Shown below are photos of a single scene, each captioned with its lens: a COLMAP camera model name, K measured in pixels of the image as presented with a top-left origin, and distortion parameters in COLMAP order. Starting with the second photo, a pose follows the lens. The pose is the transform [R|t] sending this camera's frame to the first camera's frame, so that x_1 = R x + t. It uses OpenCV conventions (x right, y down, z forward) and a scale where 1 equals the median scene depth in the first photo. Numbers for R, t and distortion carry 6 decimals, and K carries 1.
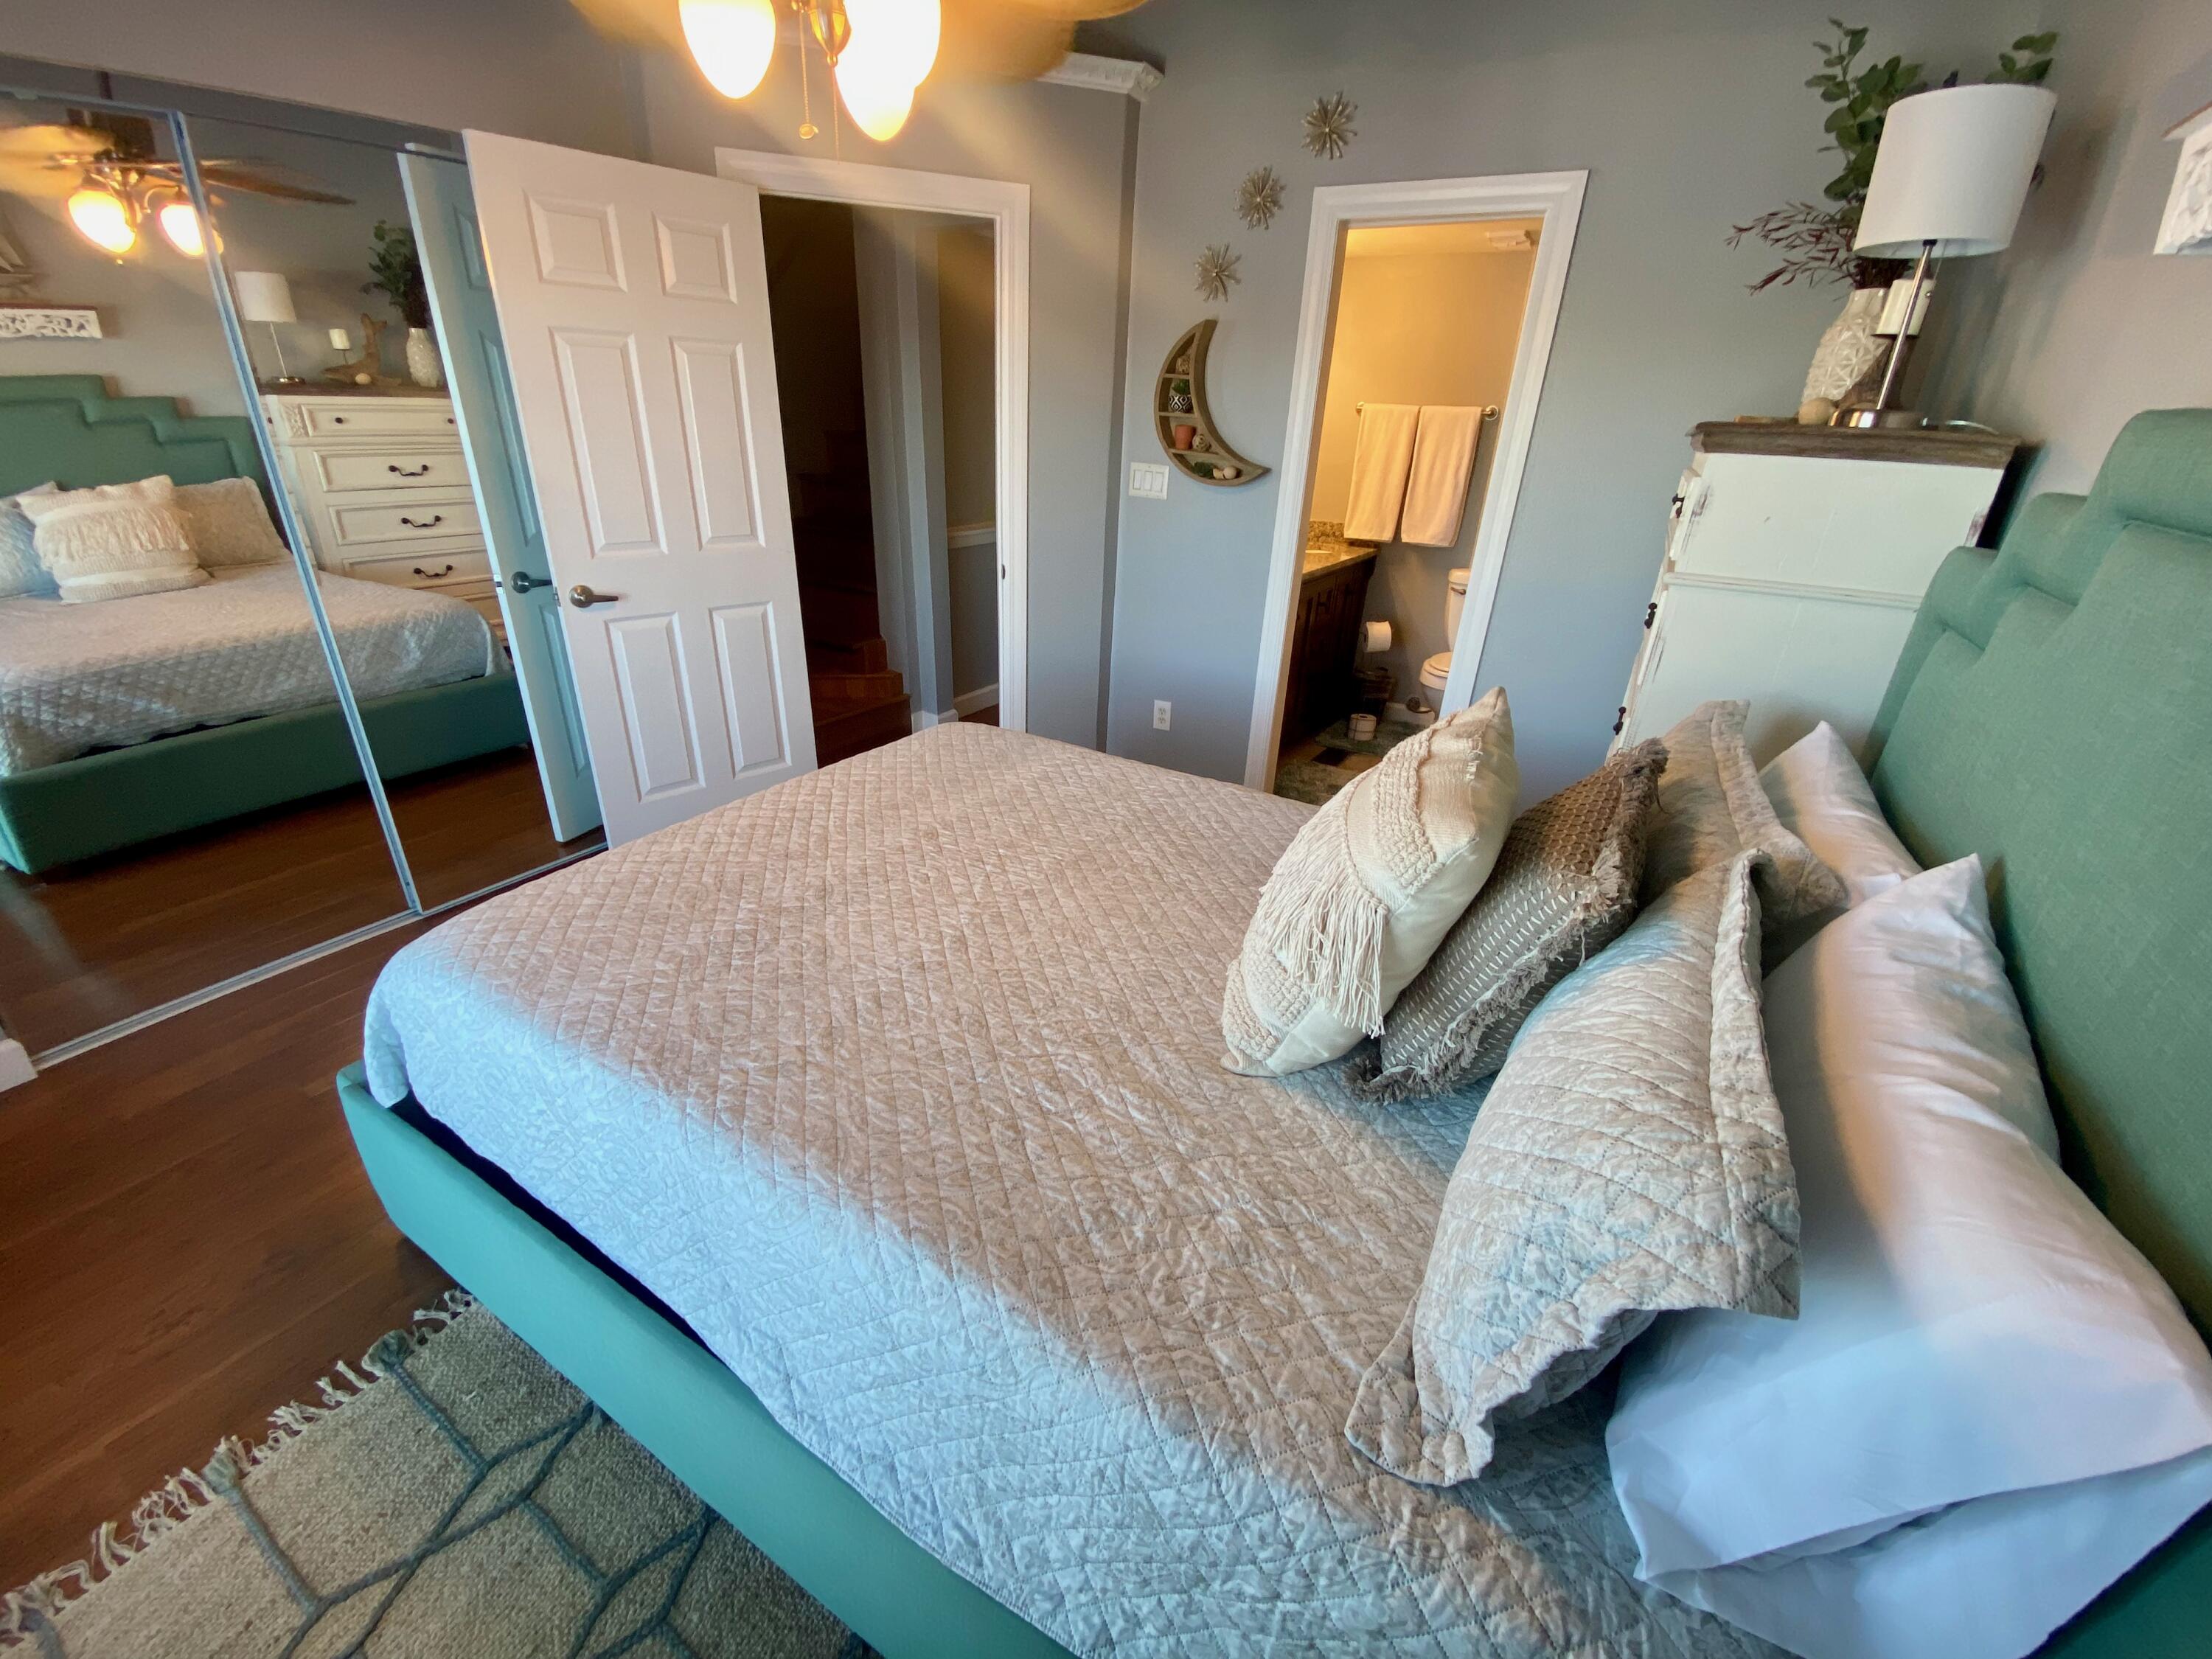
lens RADIAL K [[893.8, 0, 1111.0], [0, 893.8, 840.5], [0, 0, 1]] dist [0.017490, -0.017702]
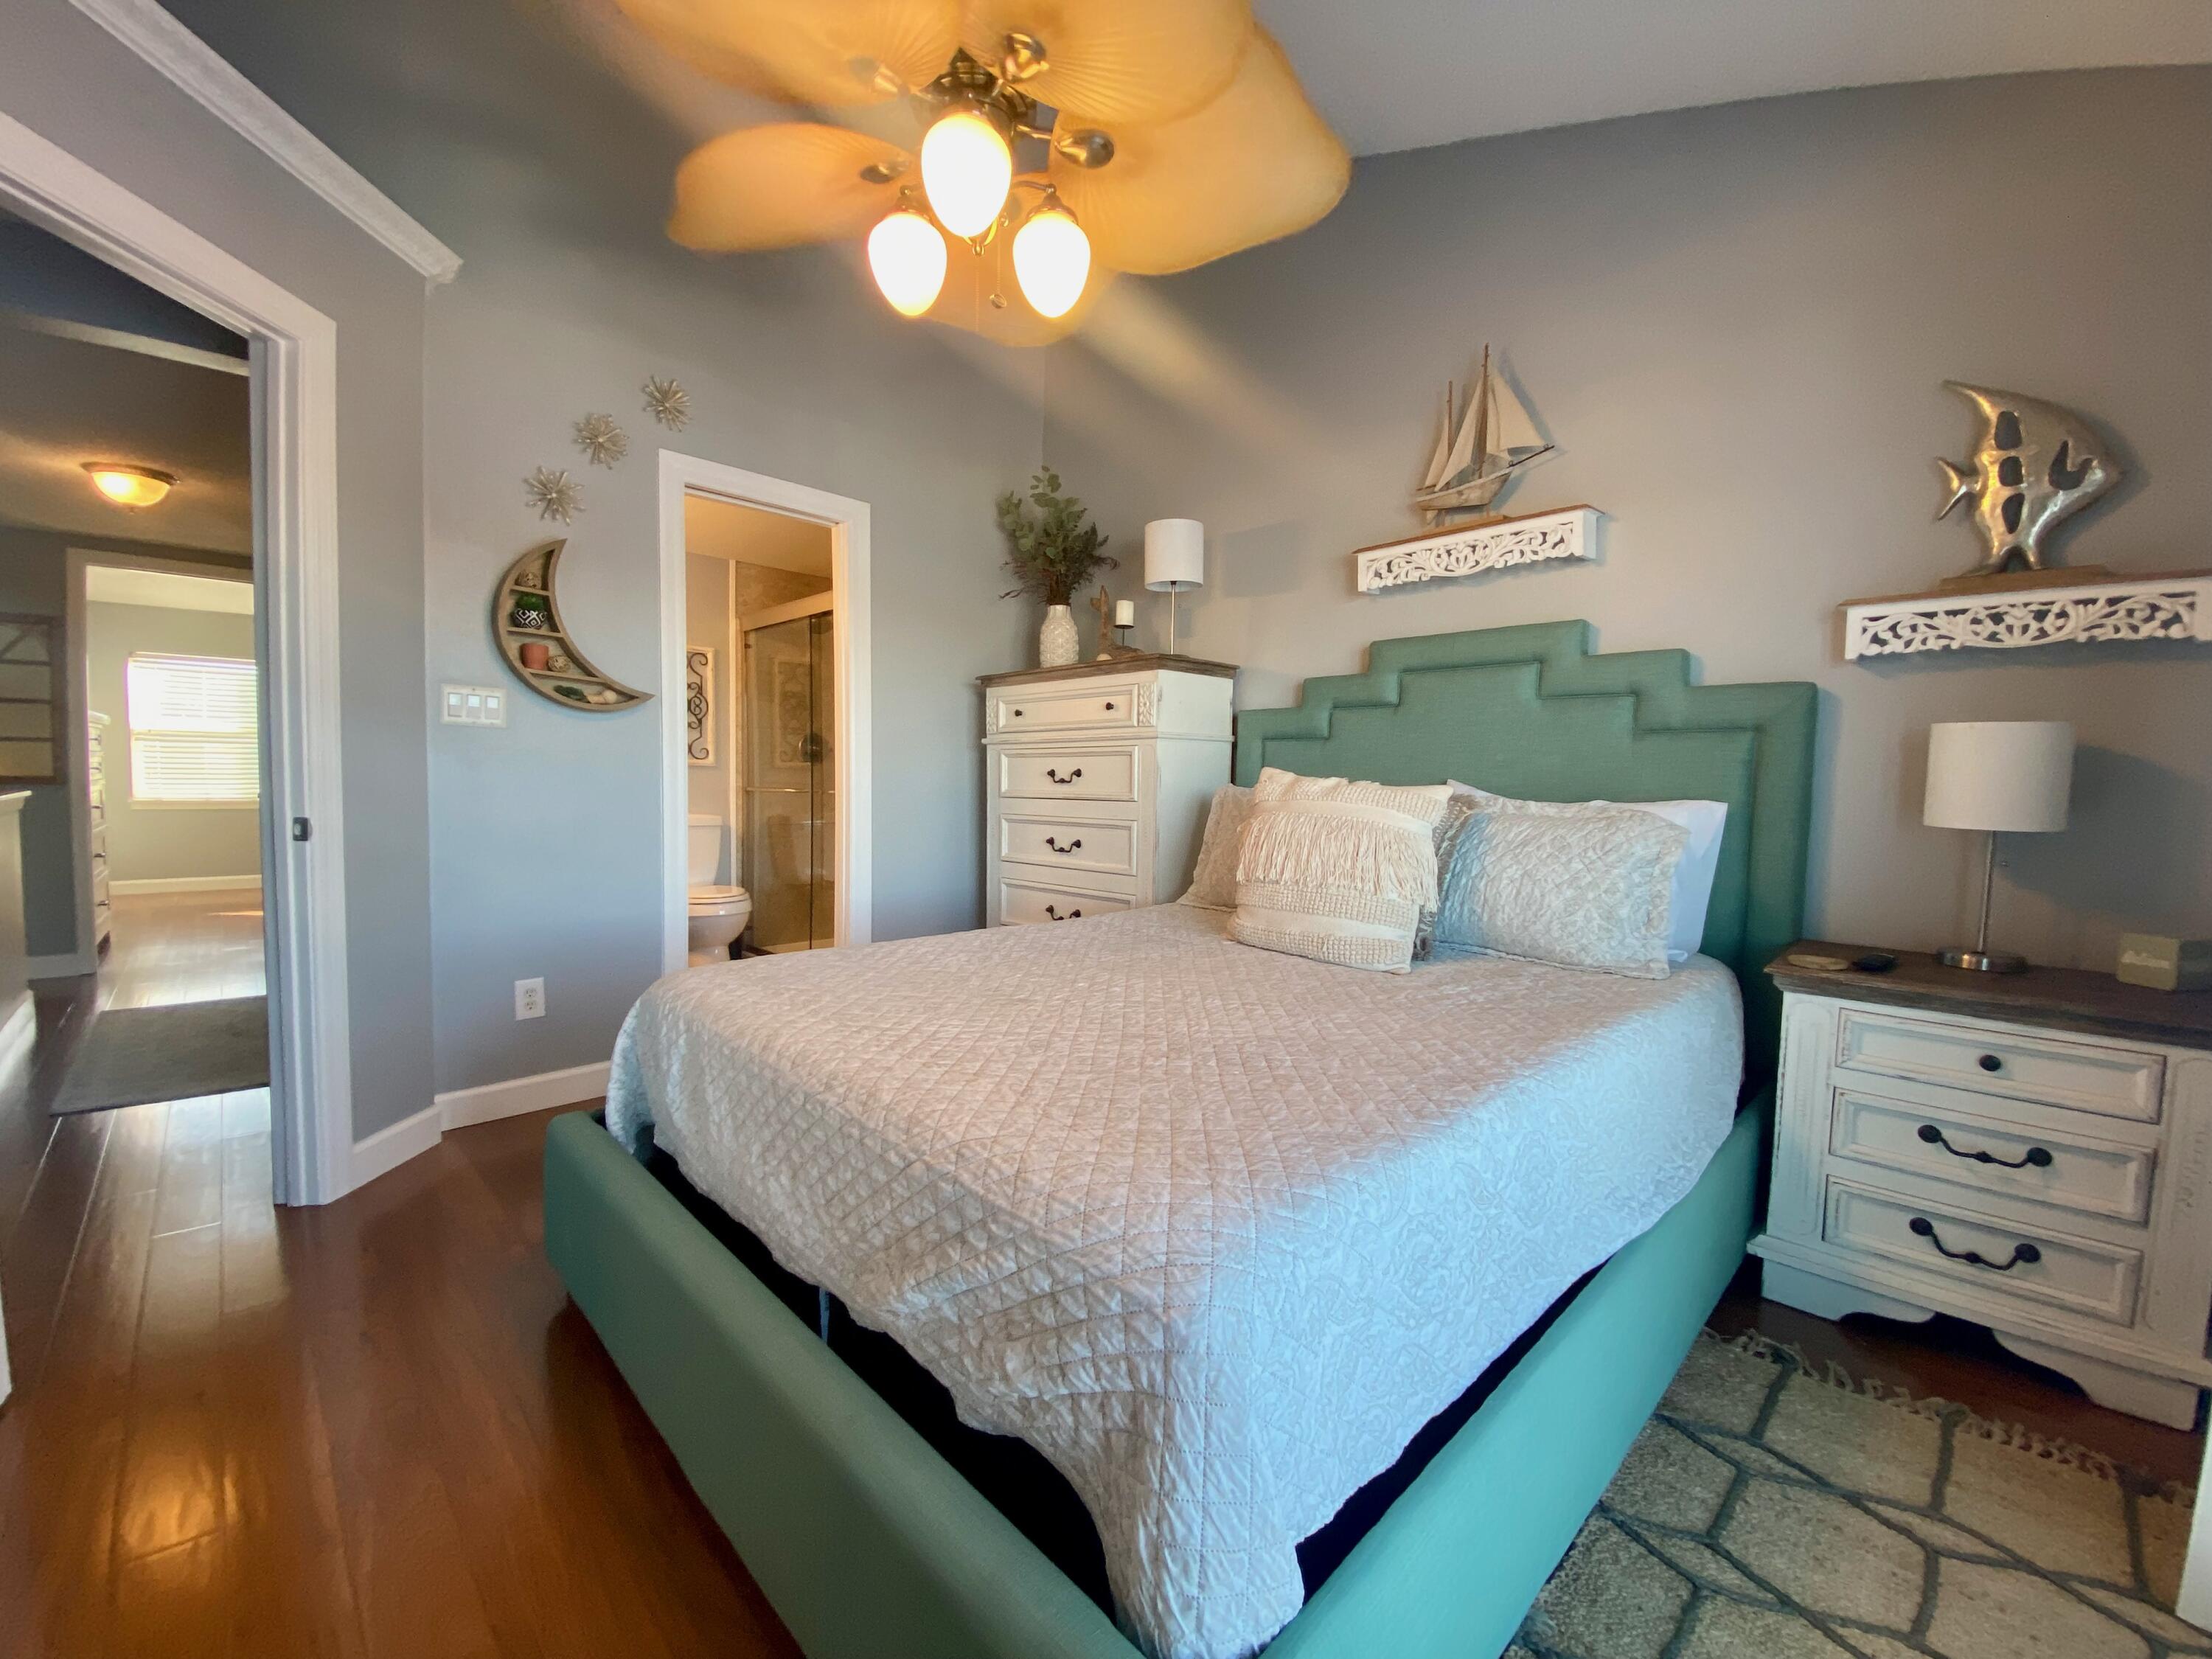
lens RADIAL K [[907.4, 0, 1107.1], [0, 907.4, 833.2], [0, 0, 1]] dist [-0.008576, -0.000036]
pose [[0.291041, -0.088434, 0.952615, -0.510693], [0.401162, 0.915235, -0.037598, -0.044458], [-0.868541, 0.393096, 0.301847, 0.297717]]
